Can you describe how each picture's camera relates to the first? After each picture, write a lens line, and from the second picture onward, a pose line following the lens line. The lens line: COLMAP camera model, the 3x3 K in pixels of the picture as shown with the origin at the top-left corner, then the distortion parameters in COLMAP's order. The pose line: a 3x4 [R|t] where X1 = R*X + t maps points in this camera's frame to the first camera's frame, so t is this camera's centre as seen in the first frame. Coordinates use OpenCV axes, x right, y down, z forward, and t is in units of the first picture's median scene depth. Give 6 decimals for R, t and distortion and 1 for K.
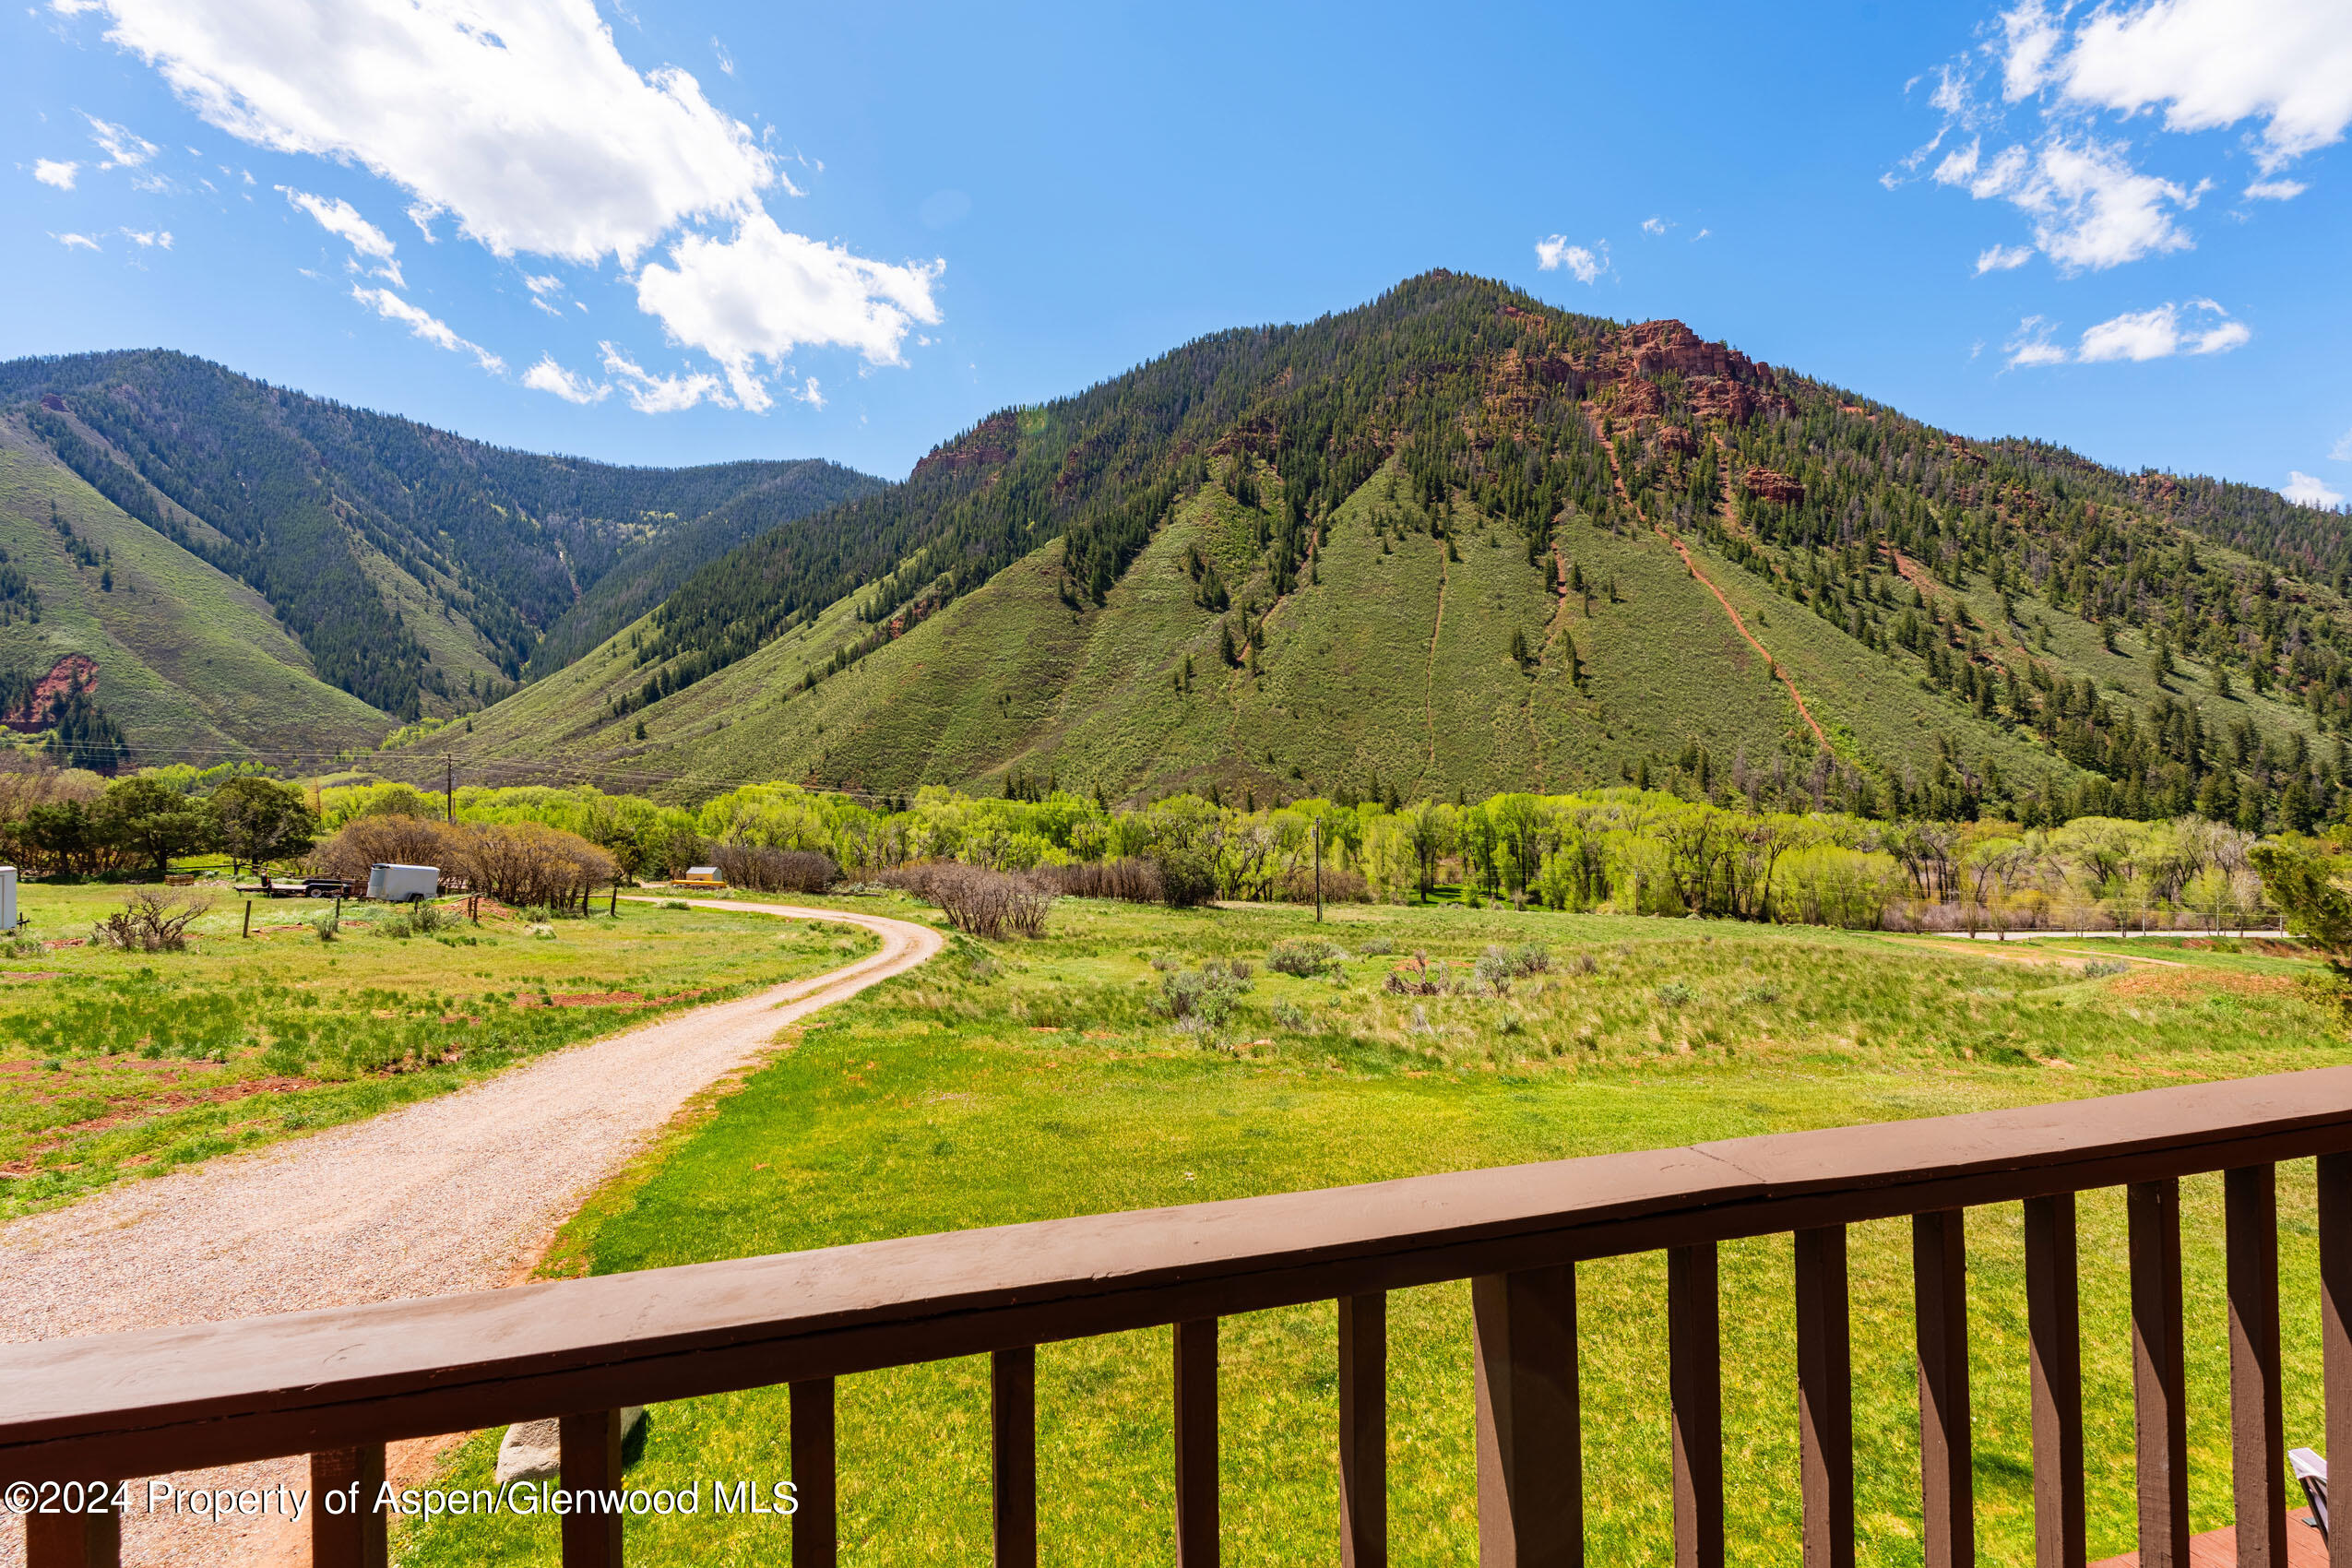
lens RADIAL K [[1025.7, 0, 1183.1], [0, 1025.7, 786.1], [0, 0, 1]] dist [-0.003459, -0.000122]
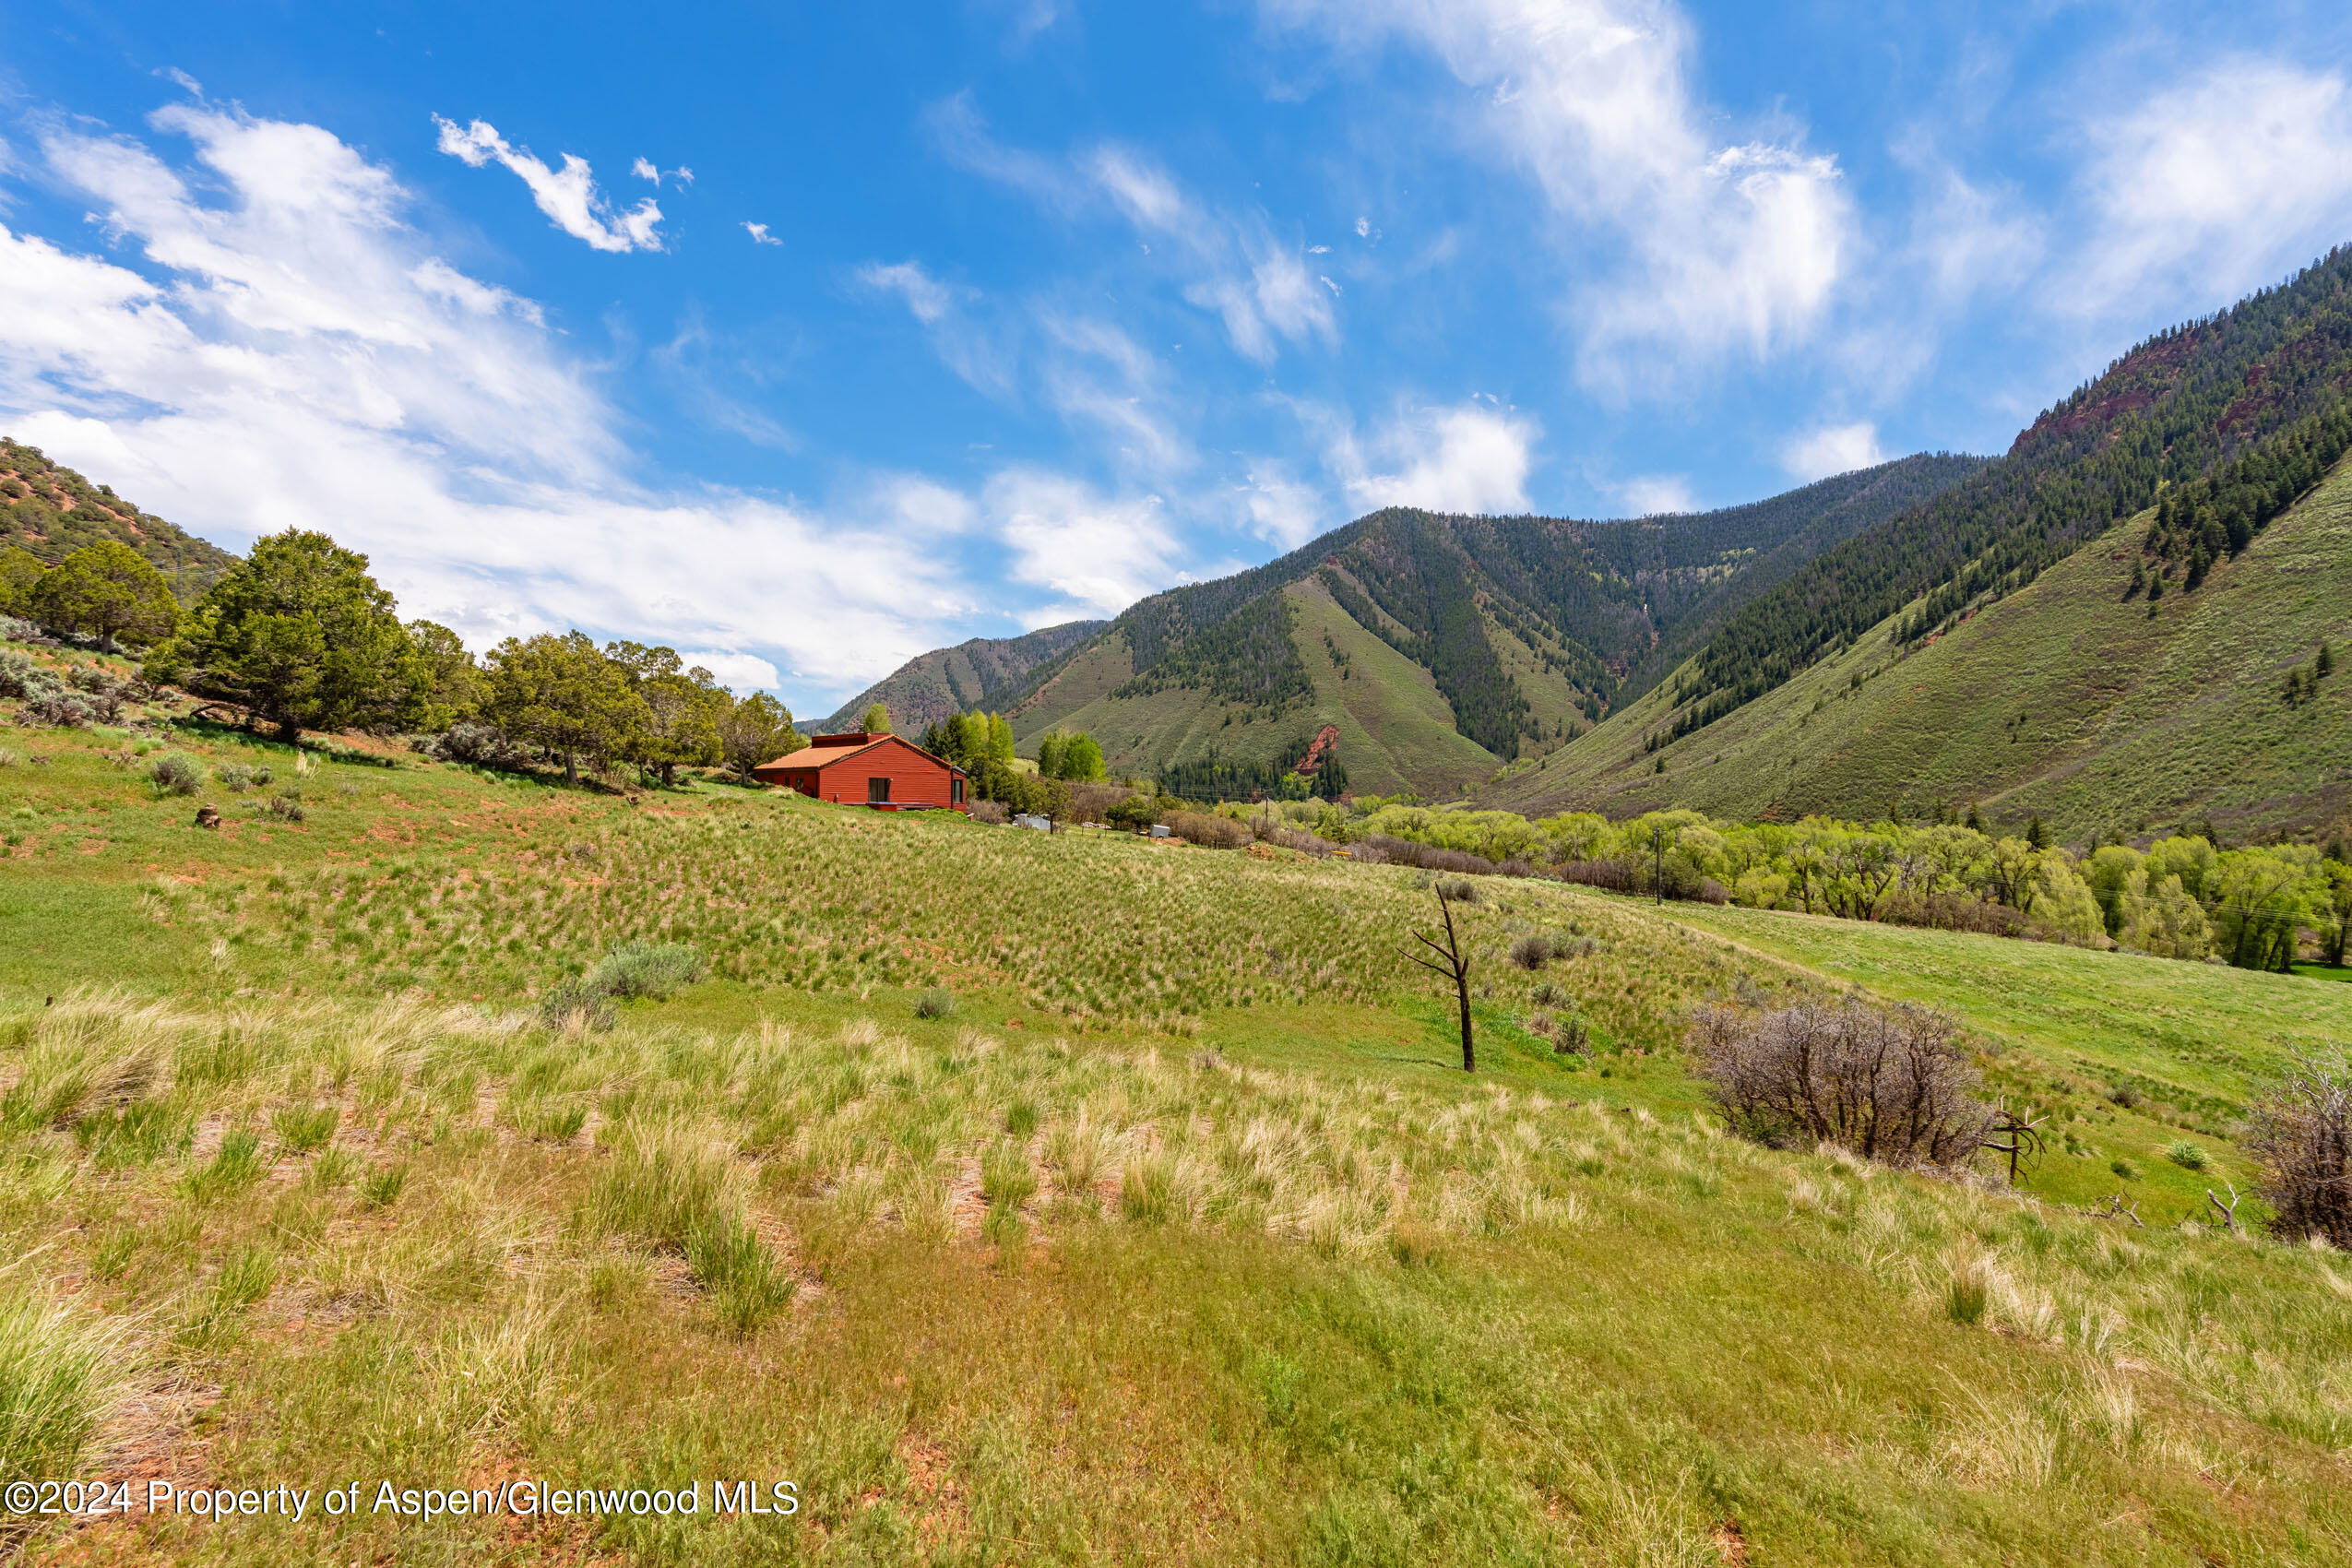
lens RADIAL K [[1025.7, 0, 1183.1], [0, 1025.7, 786.1], [0, 0, 1]] dist [-0.003459, -0.000122]
pose [[0.543674, -0.006460, -0.839272, 0.203459], [-0.019593, 0.999600, -0.020387, 0.002144], [0.839068, 0.027528, 0.543330, -0.064676]]
